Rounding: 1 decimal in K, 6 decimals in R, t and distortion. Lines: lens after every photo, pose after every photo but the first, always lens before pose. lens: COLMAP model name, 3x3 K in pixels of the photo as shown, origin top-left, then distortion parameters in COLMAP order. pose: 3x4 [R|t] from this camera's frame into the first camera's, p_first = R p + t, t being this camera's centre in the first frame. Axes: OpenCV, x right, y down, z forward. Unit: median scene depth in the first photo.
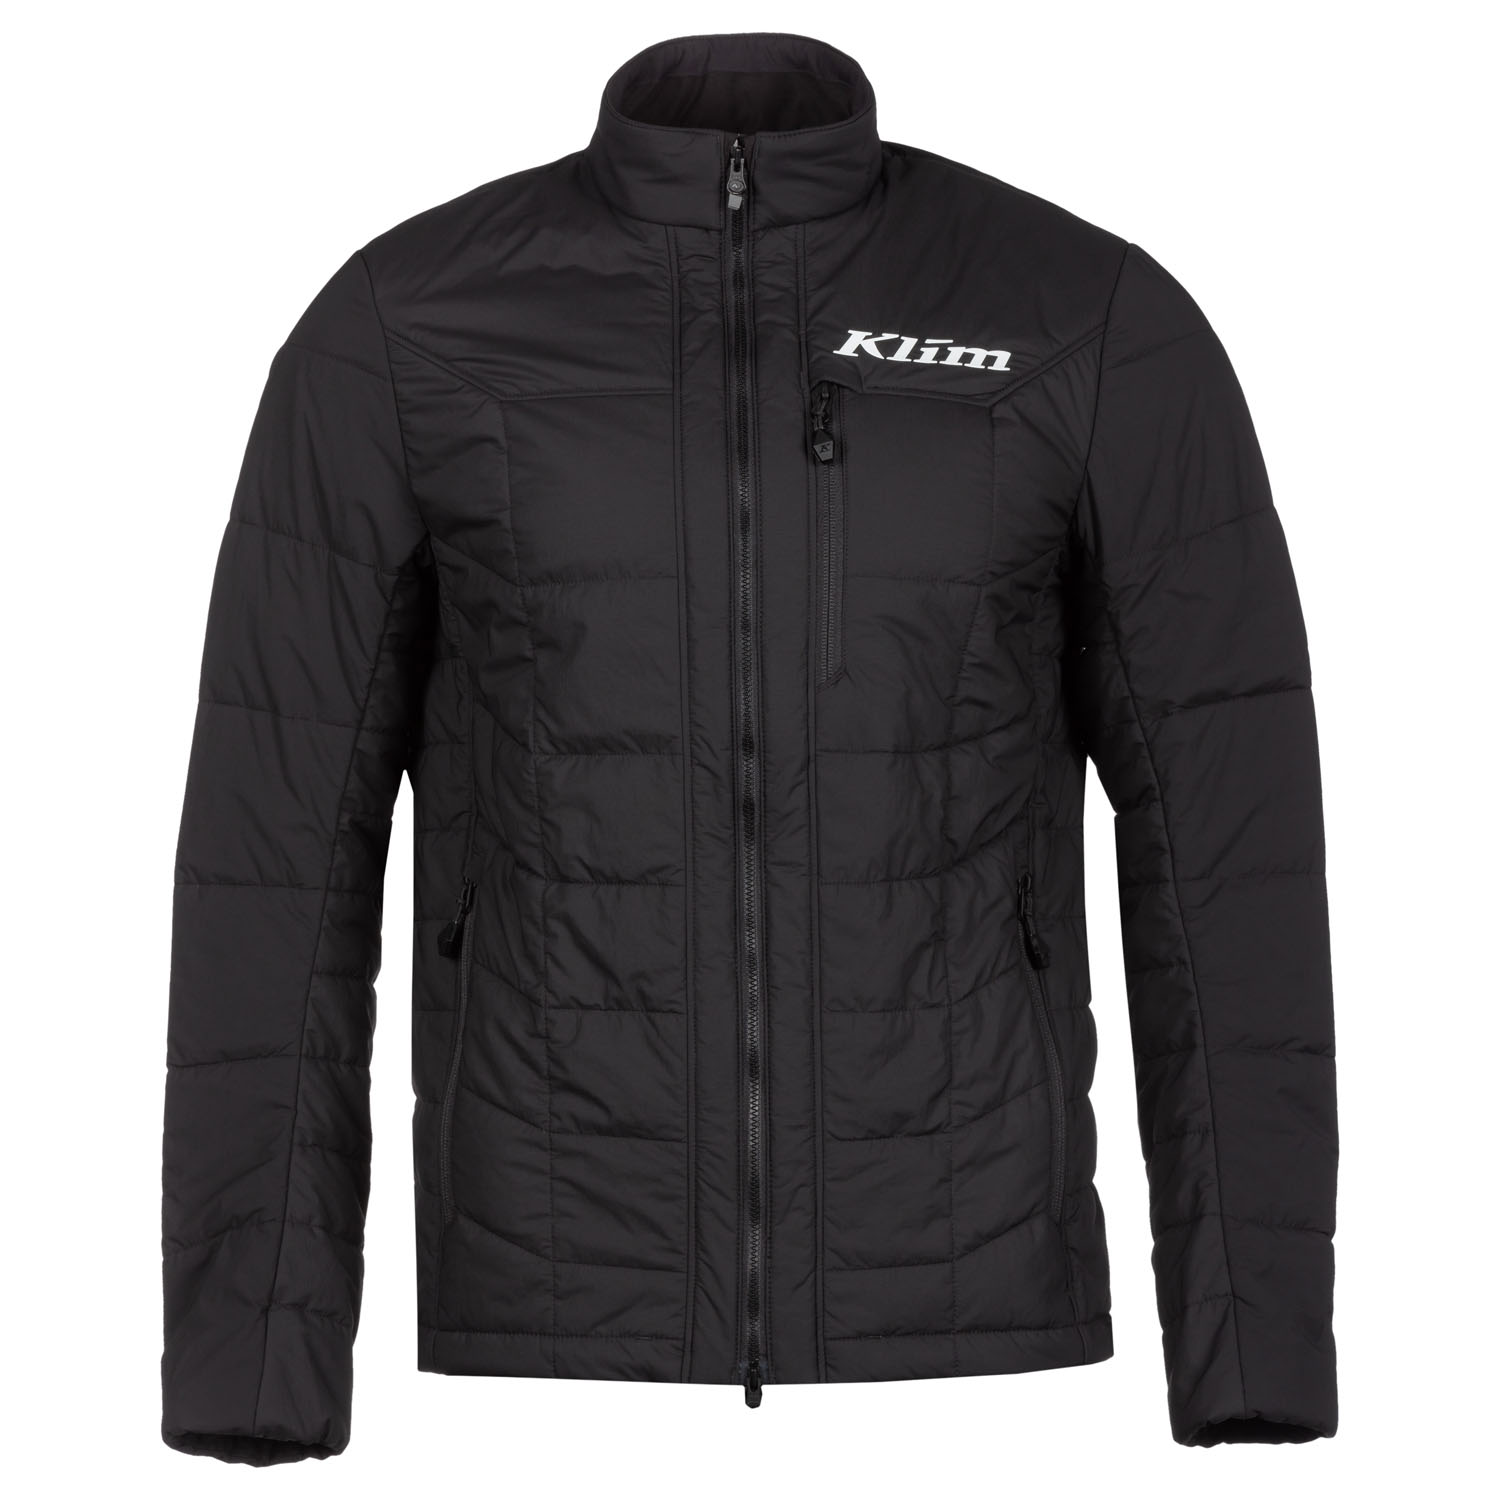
lens RADIAL K [[3629.9, 0, 748.2], [0, 3629.9, 791.4], [0, 0, 1]] dist [0.334724, 0.000000]
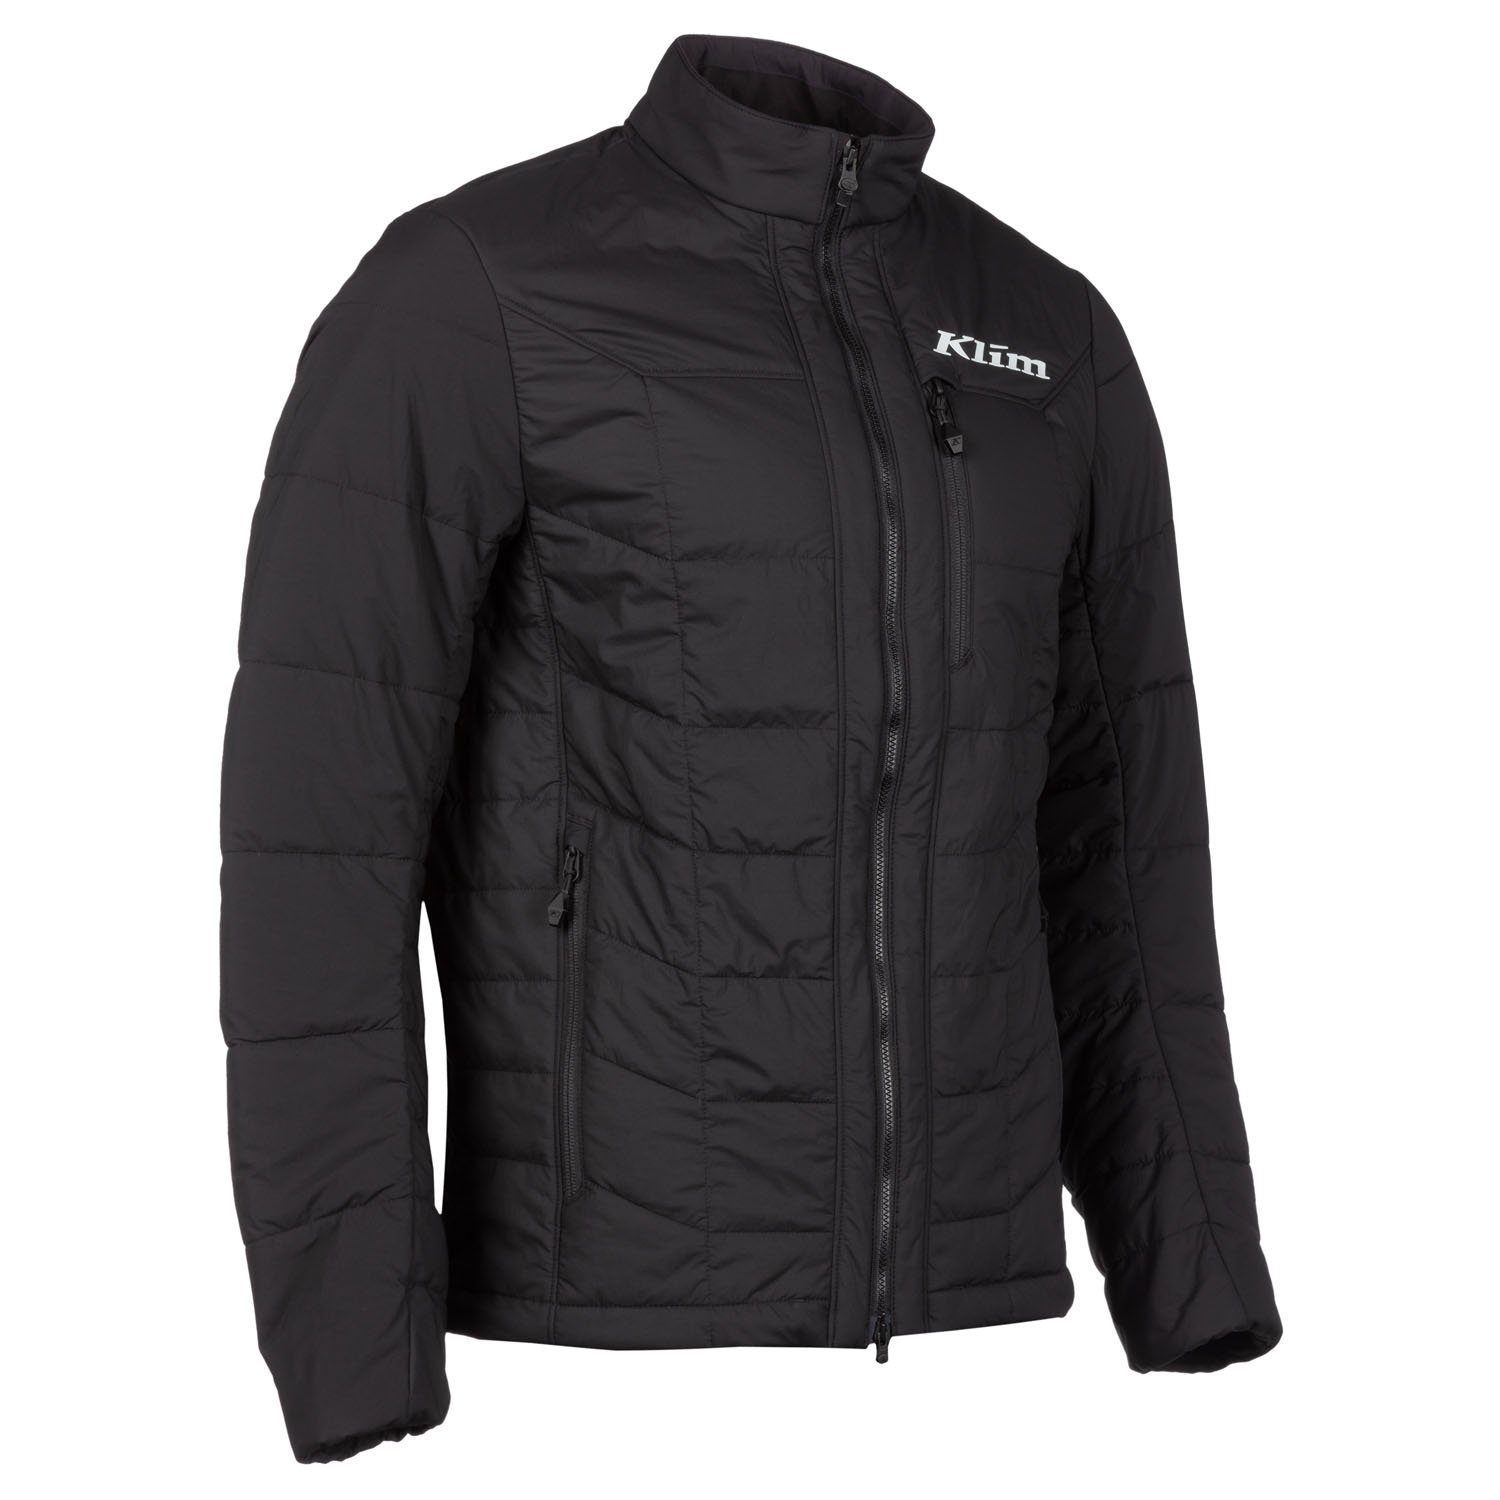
lens RADIAL K [[3629.9, 0, 749.9], [0, 3629.9, 752.5], [0, 0, 1]] dist [0.334724, 0.000000]
pose [[0.875150, 0.017151, 0.483548, -0.528709], [-0.009496, 0.999788, -0.018275, 0.015269], [-0.483759, 0.011402, 0.875127, 0.106127]]
